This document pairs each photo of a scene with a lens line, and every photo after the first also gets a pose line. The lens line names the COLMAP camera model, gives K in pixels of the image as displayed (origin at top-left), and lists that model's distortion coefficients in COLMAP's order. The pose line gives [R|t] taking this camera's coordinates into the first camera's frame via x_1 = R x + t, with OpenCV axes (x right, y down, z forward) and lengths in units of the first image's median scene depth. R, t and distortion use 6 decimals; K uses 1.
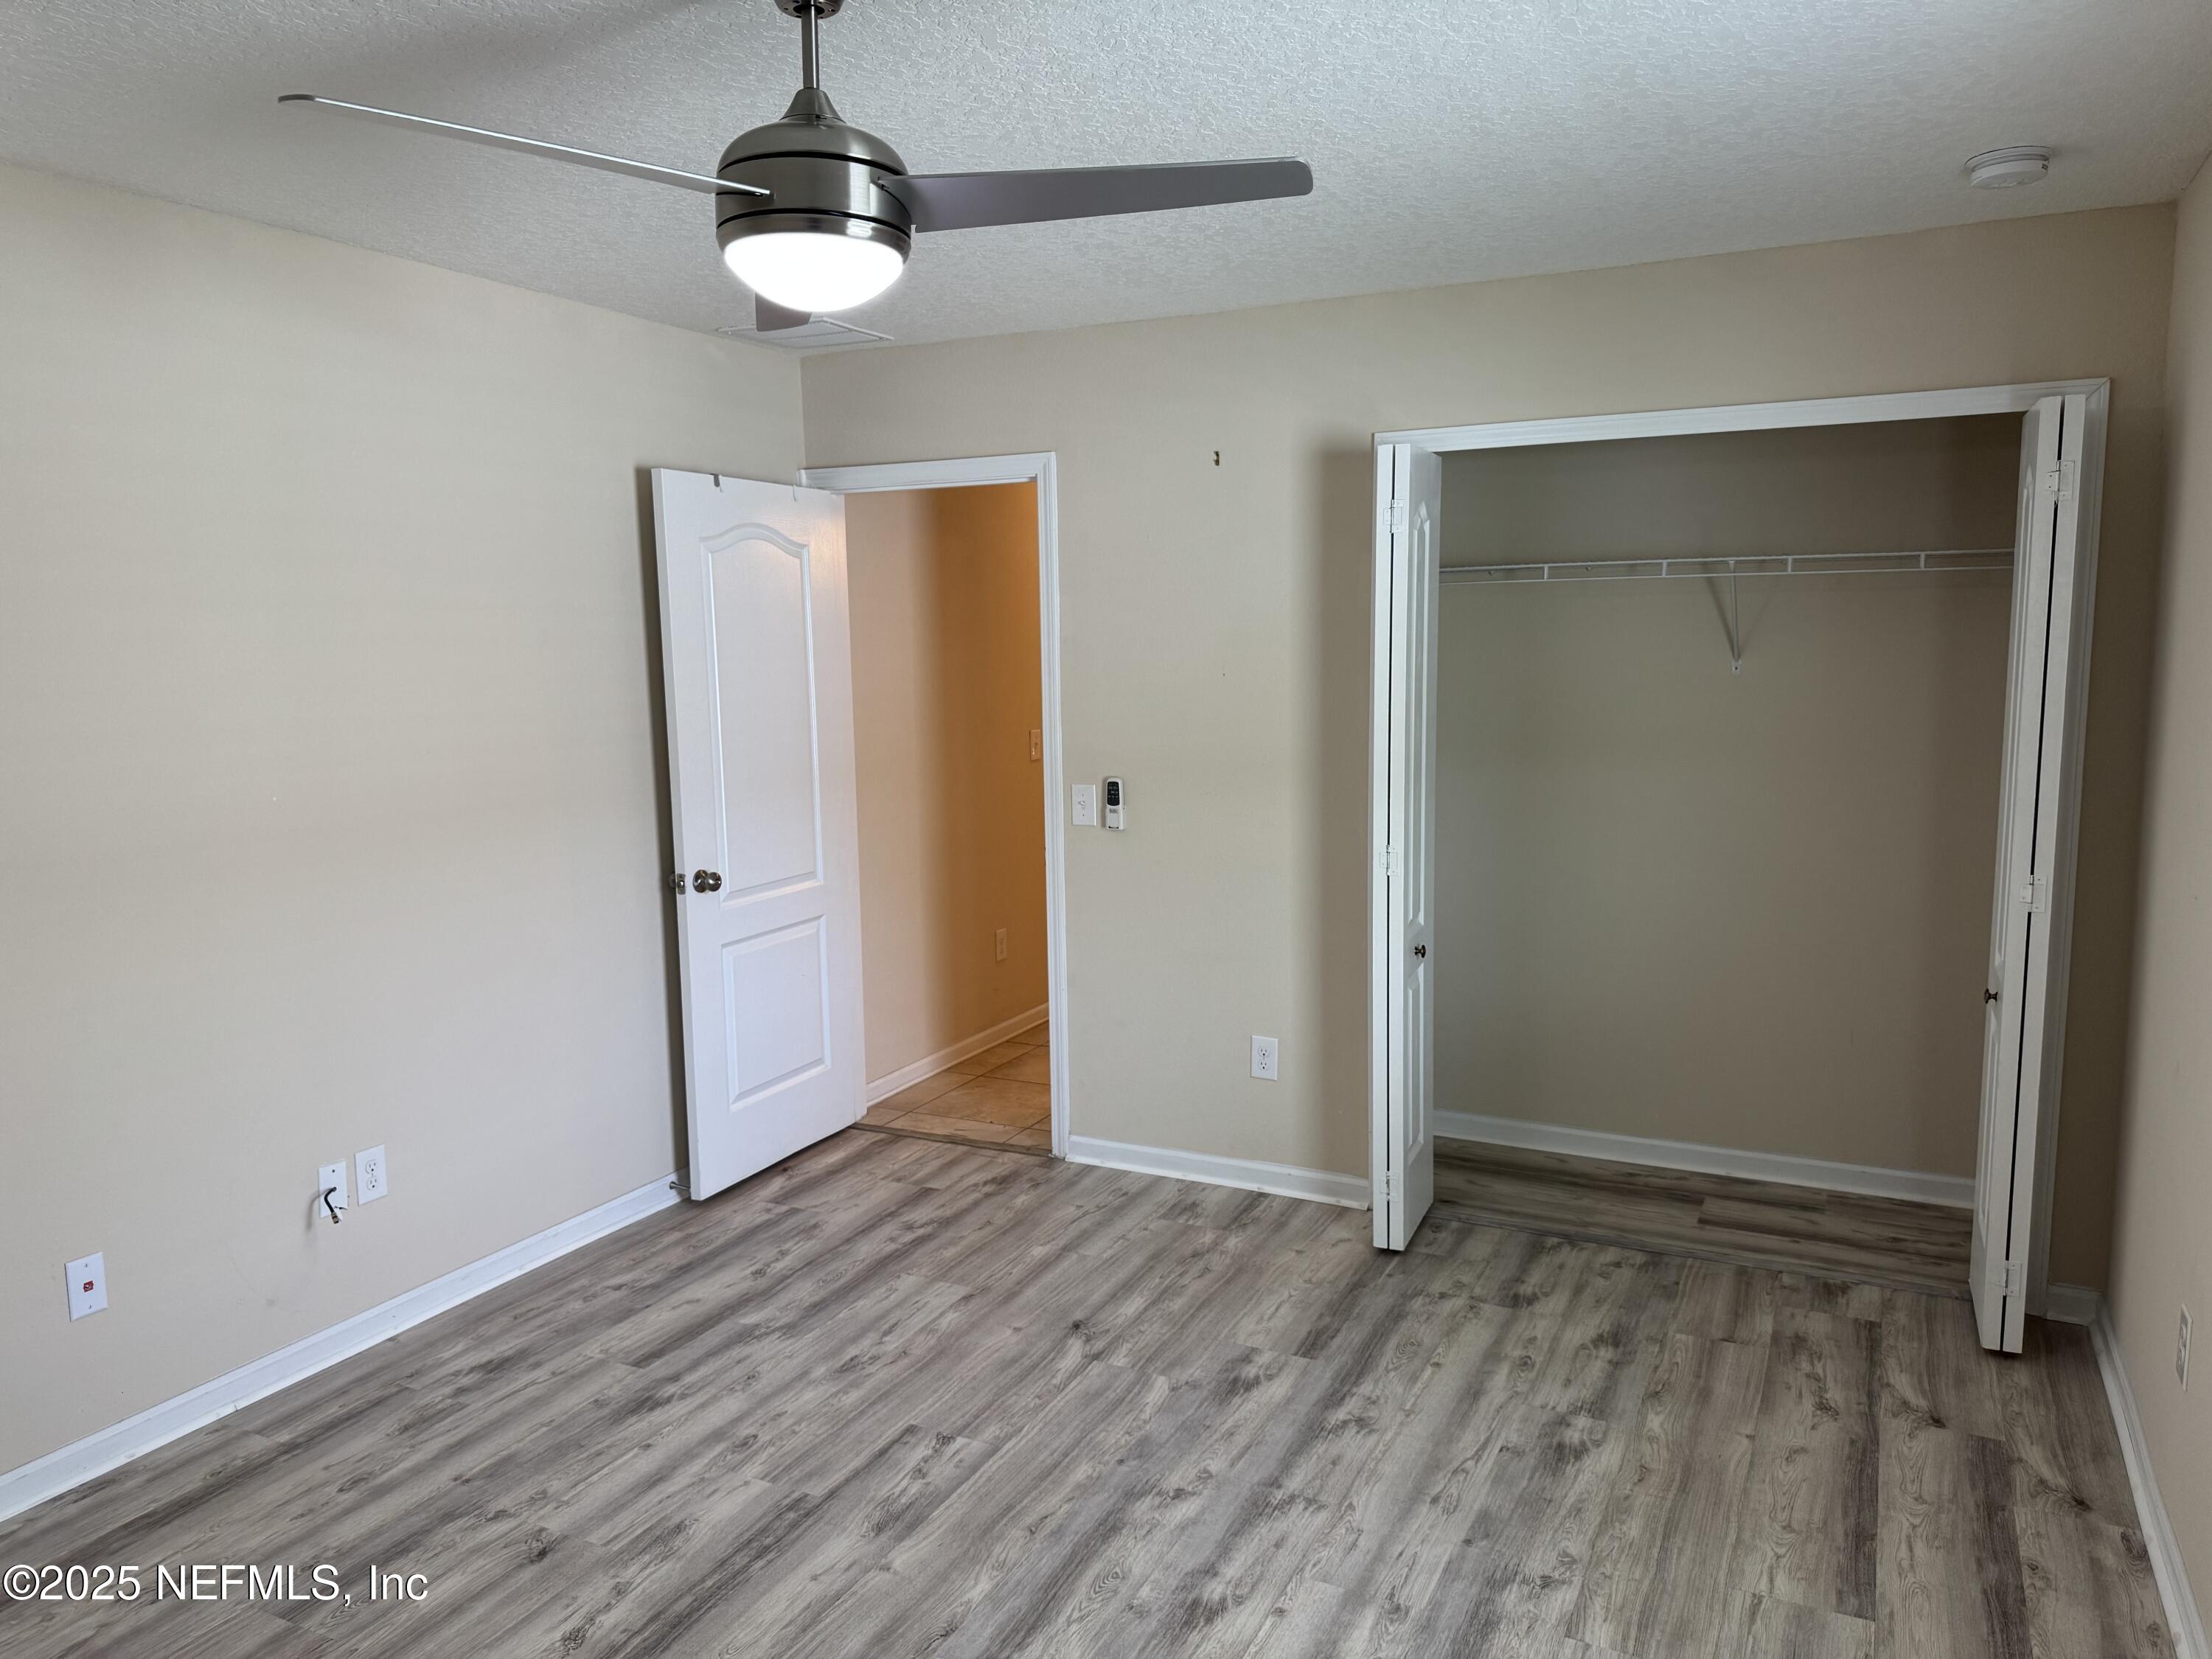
lens RADIAL K [[1561.3, 0, 1106.0], [0, 1561.3, 829.5], [0, 0, 1]] dist [0.058532, -0.056589]
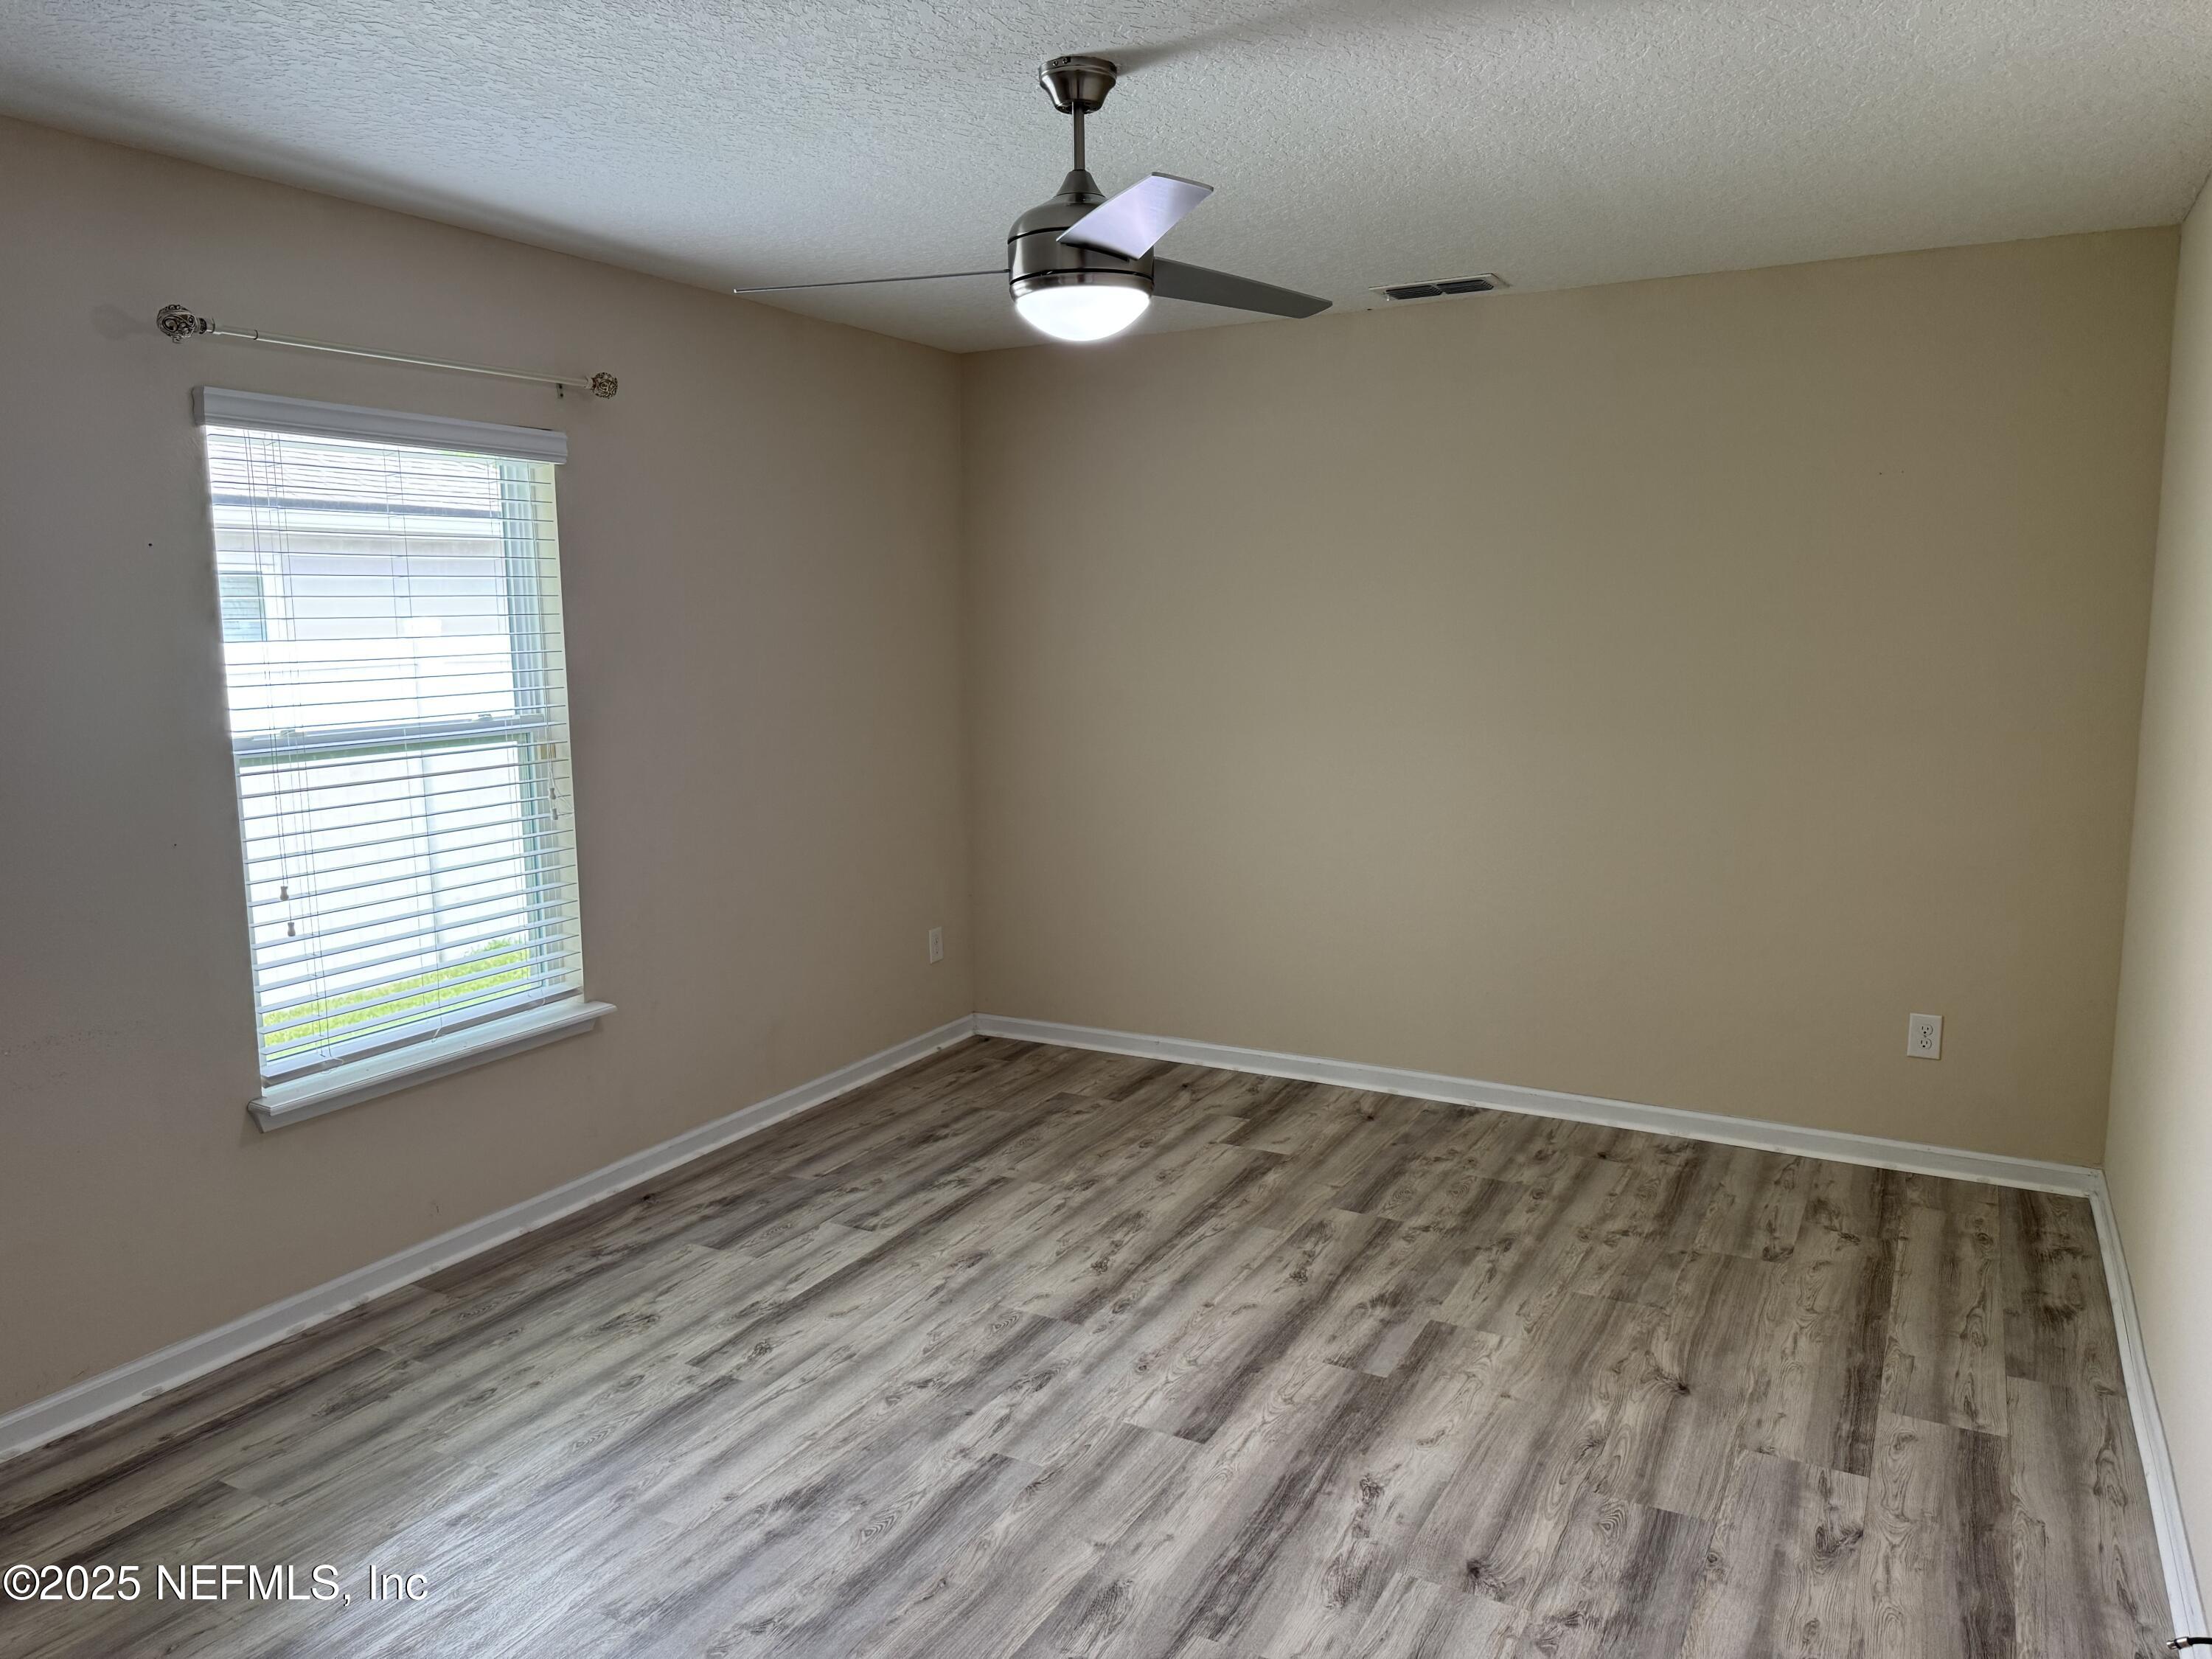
lens RADIAL K [[1561.3, 0, 1106.0], [0, 1561.3, 829.5], [0, 0, 1]] dist [0.058532, -0.056589]
pose [[-0.999025, 0.016058, 0.041118, -0.187569], [0.026387, 0.963980, 0.264661, -0.211161], [-0.035387, 0.265488, -0.963464, 1.790252]]
